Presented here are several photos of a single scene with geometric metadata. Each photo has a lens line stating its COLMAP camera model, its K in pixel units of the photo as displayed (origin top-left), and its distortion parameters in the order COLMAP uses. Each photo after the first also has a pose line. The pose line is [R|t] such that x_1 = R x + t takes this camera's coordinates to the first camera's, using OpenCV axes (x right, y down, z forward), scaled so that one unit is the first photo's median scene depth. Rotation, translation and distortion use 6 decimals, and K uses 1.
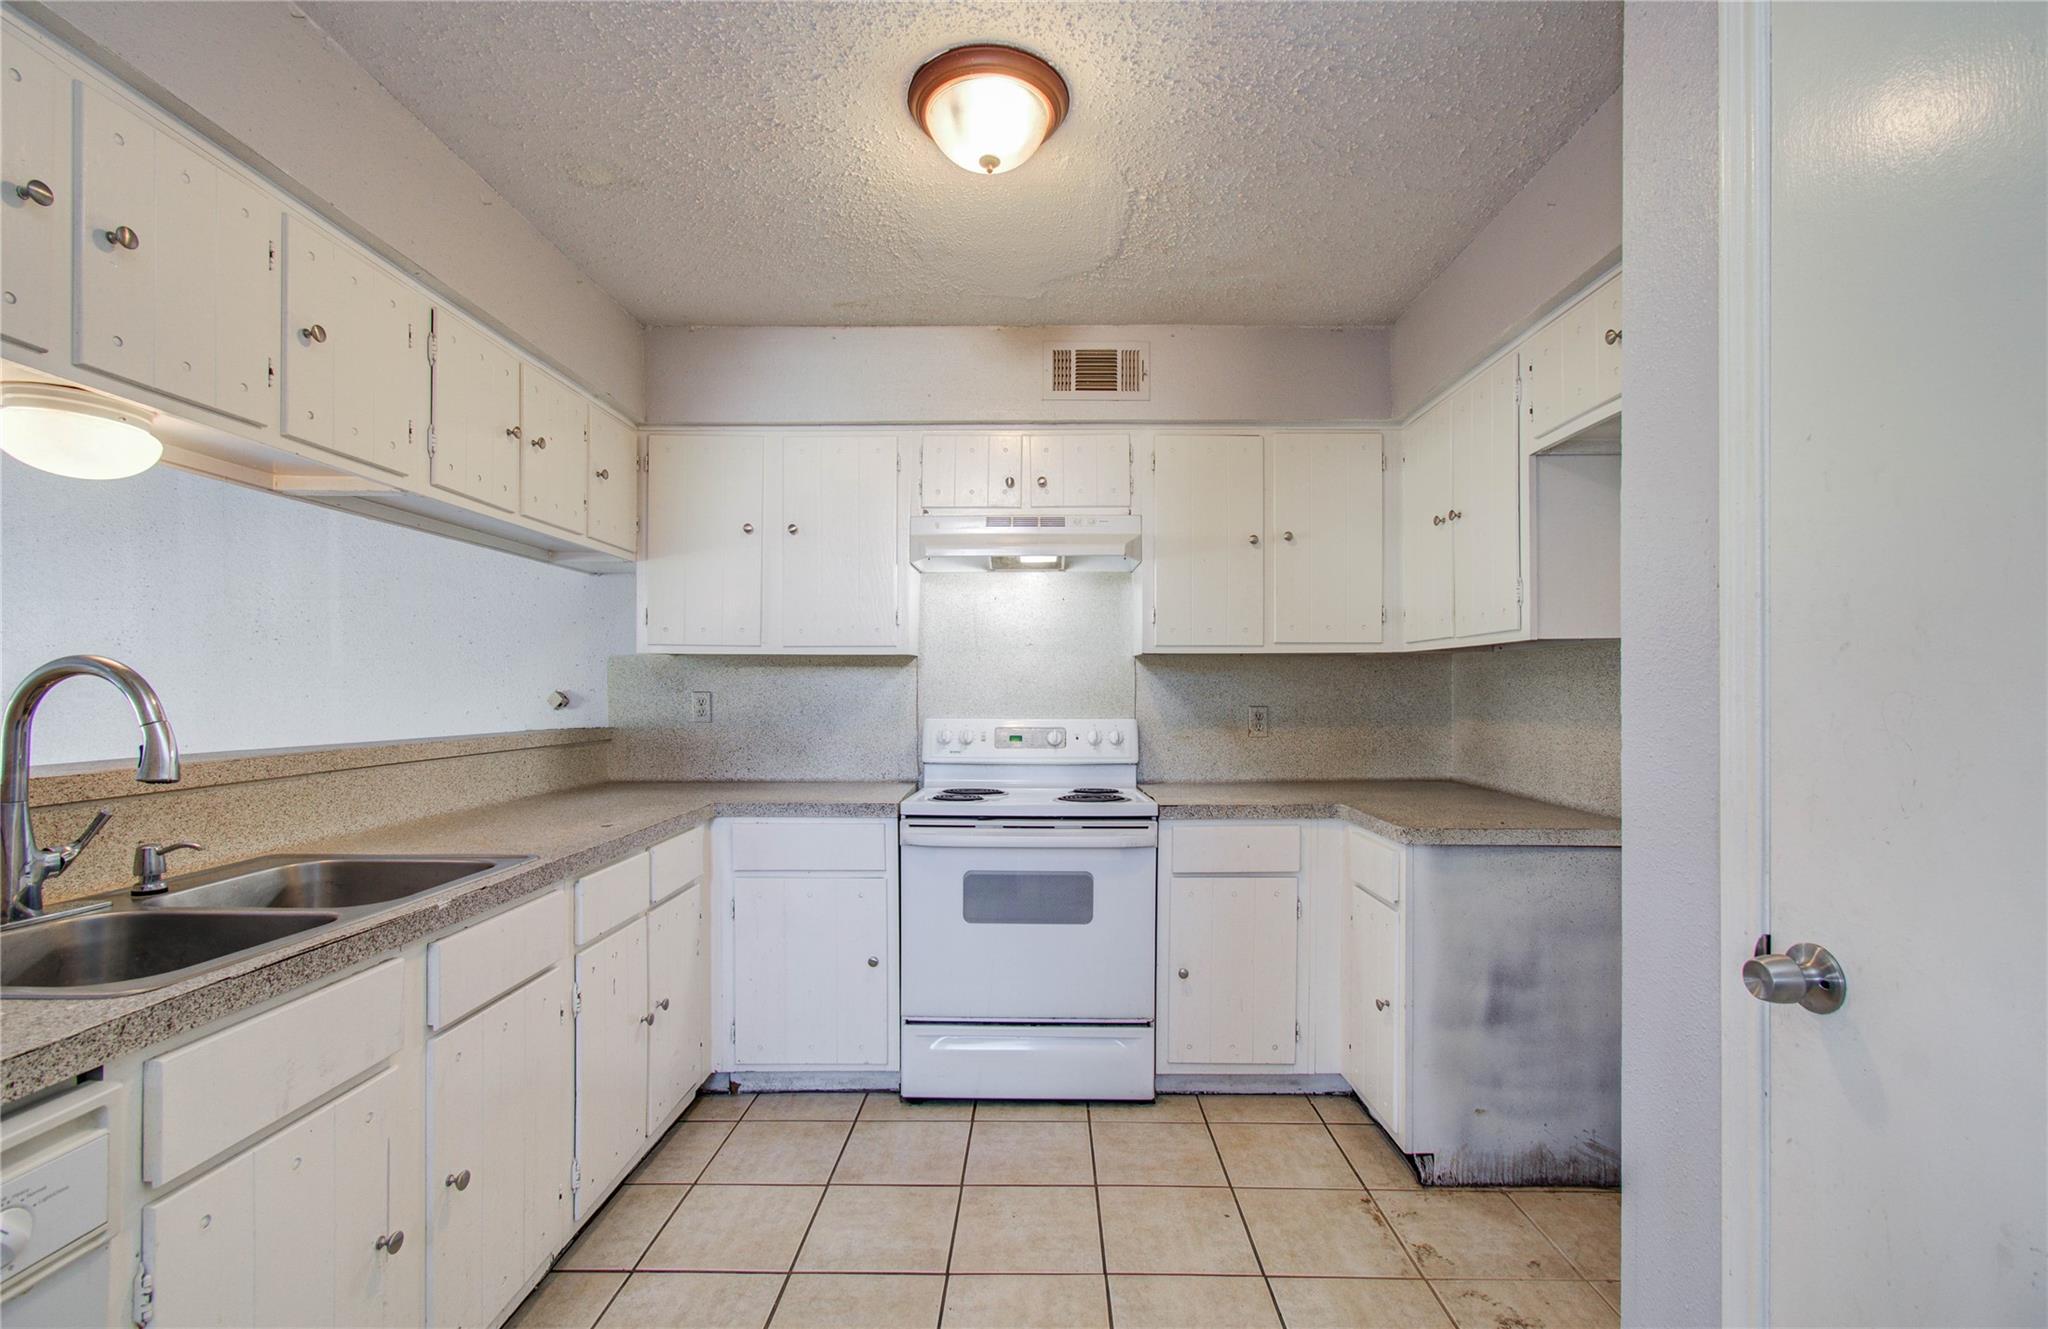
lens RADIAL K [[901.4, 0, 1043.3], [0, 901.4, 694.0], [0, 0, 1]] dist [0.000697, 0.001484]
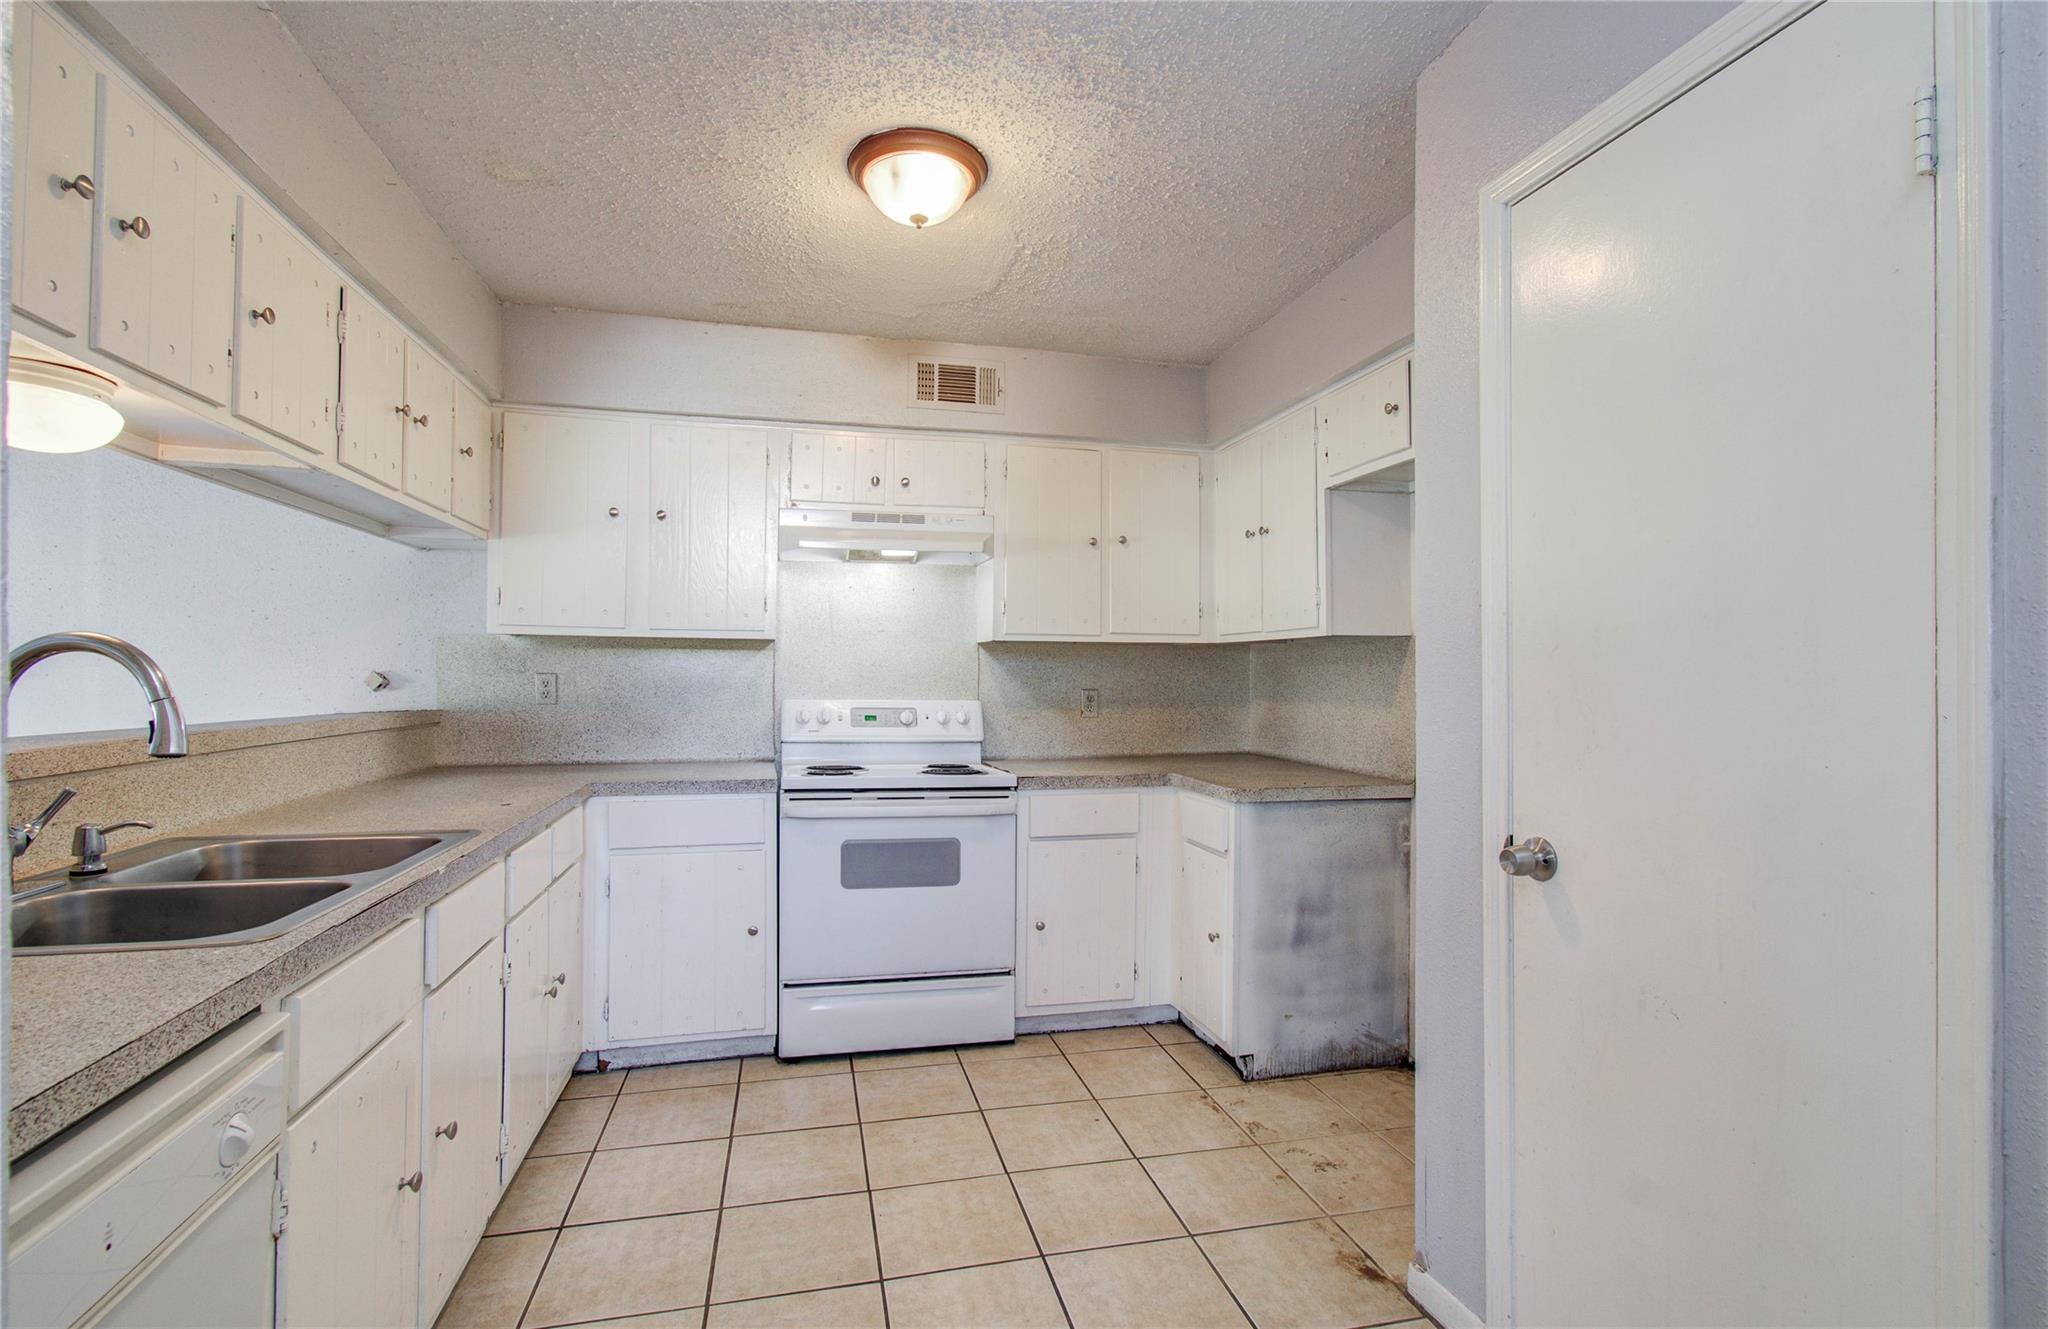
lens RADIAL K [[901.4, 0, 1037.9], [0, 901.4, 666.0], [0, 0, 1]] dist [0.000697, 0.001484]
pose [[0.972515, 0.009146, 0.232662, -0.121172], [-0.005854, 0.999873, -0.014837, 0.001753], [-0.232768, 0.013067, 0.972445, -0.110090]]
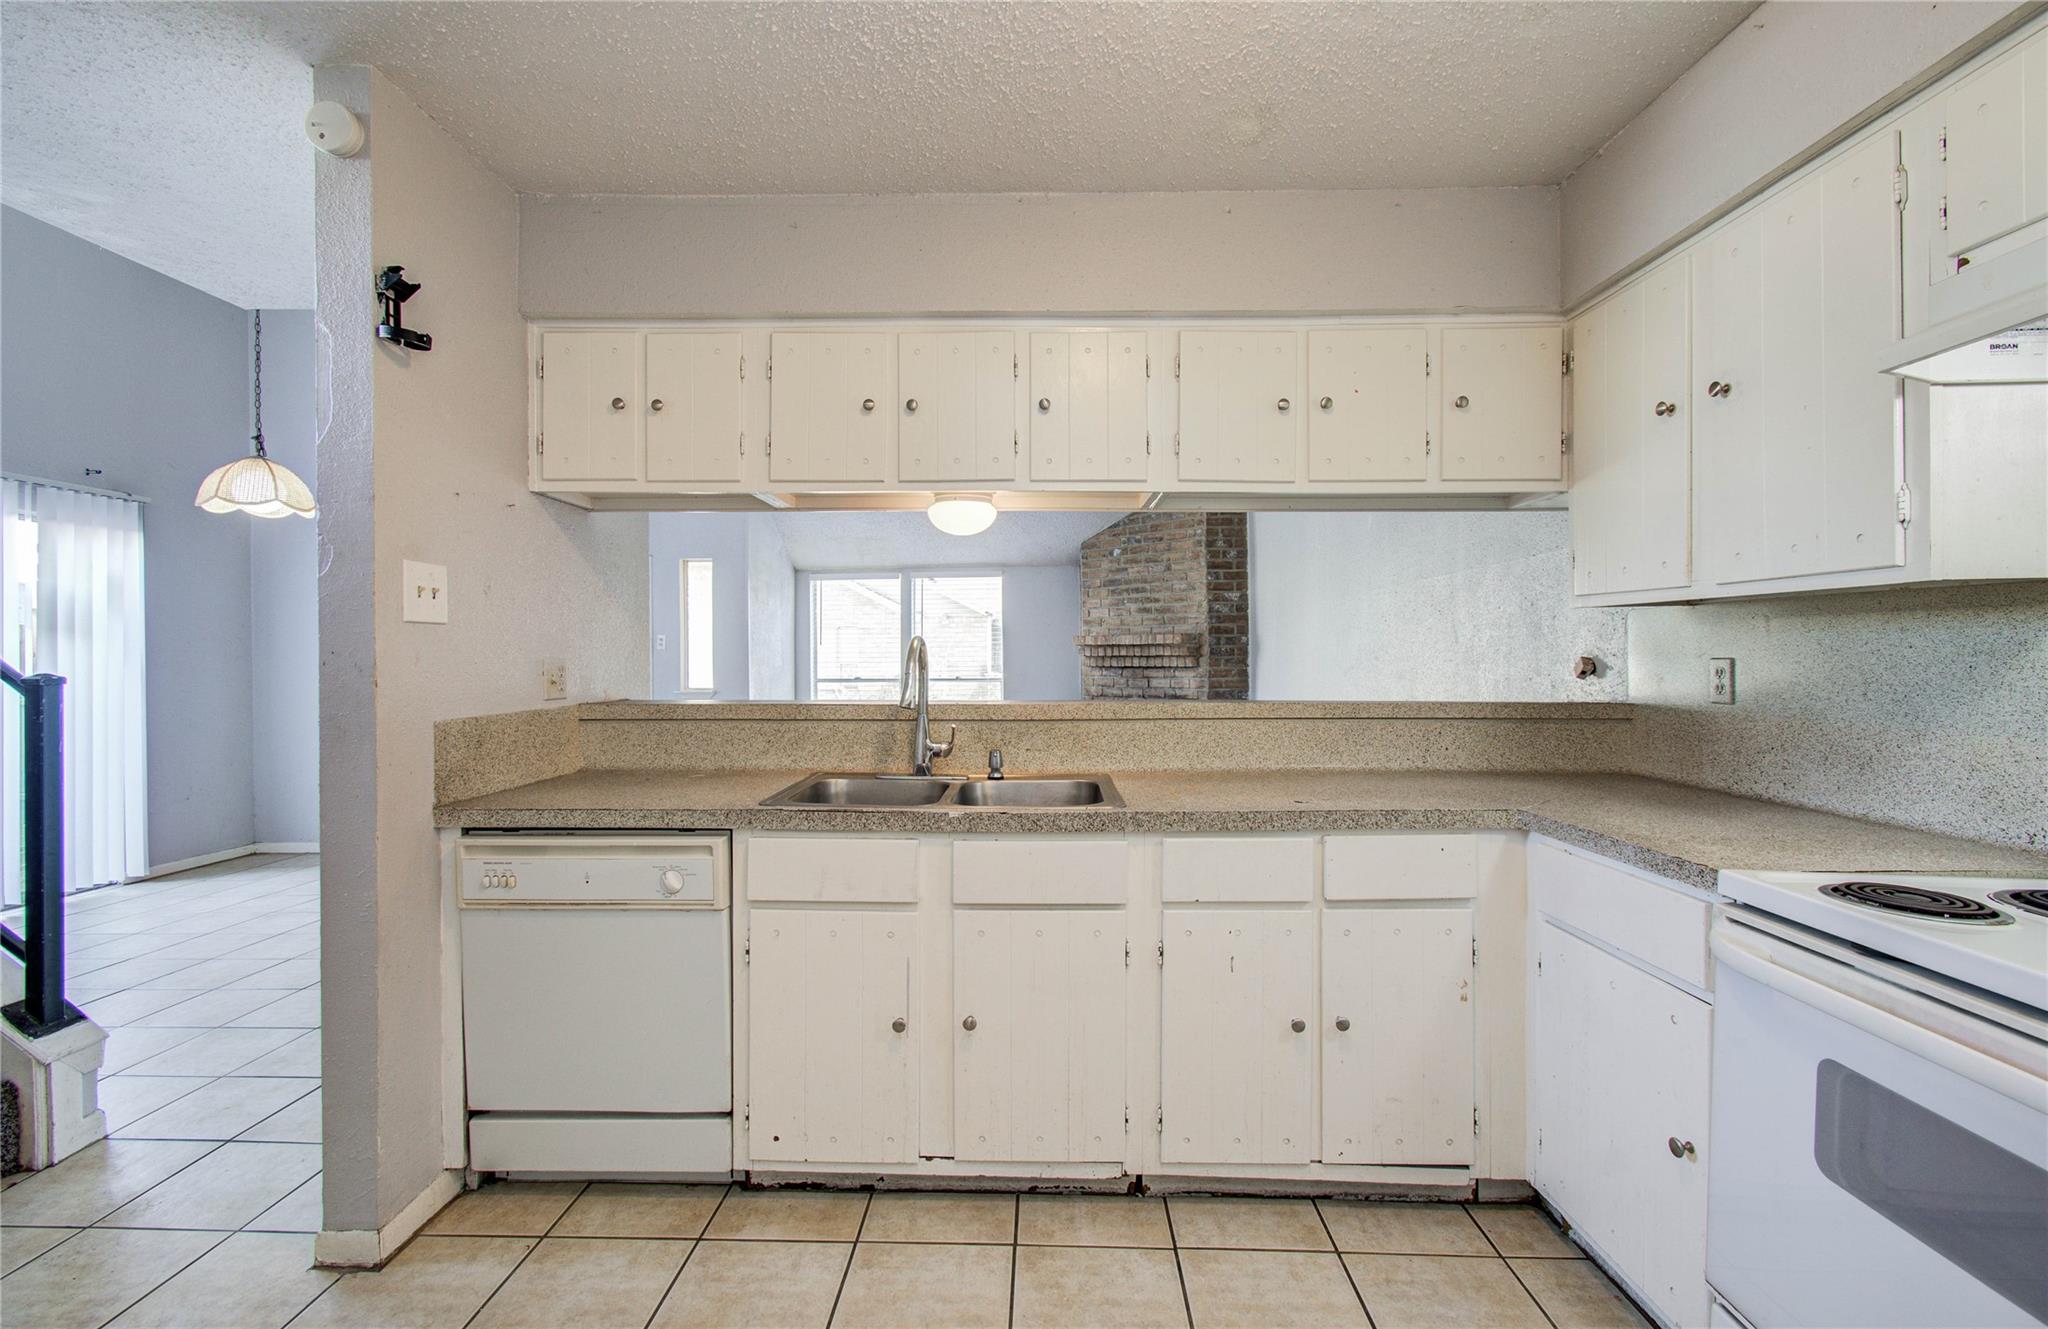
lens RADIAL K [[901.4, 0, 1013.9], [0, 901.4, 657.0], [0, 0, 1]] dist [0.000697, 0.001484]
pose [[-0.038005, 0.002186, -0.999275, 0.428667], [-0.000987, 0.999997, 0.002225, -0.005493], [0.999277, 0.001071, -0.038003, 0.693934]]
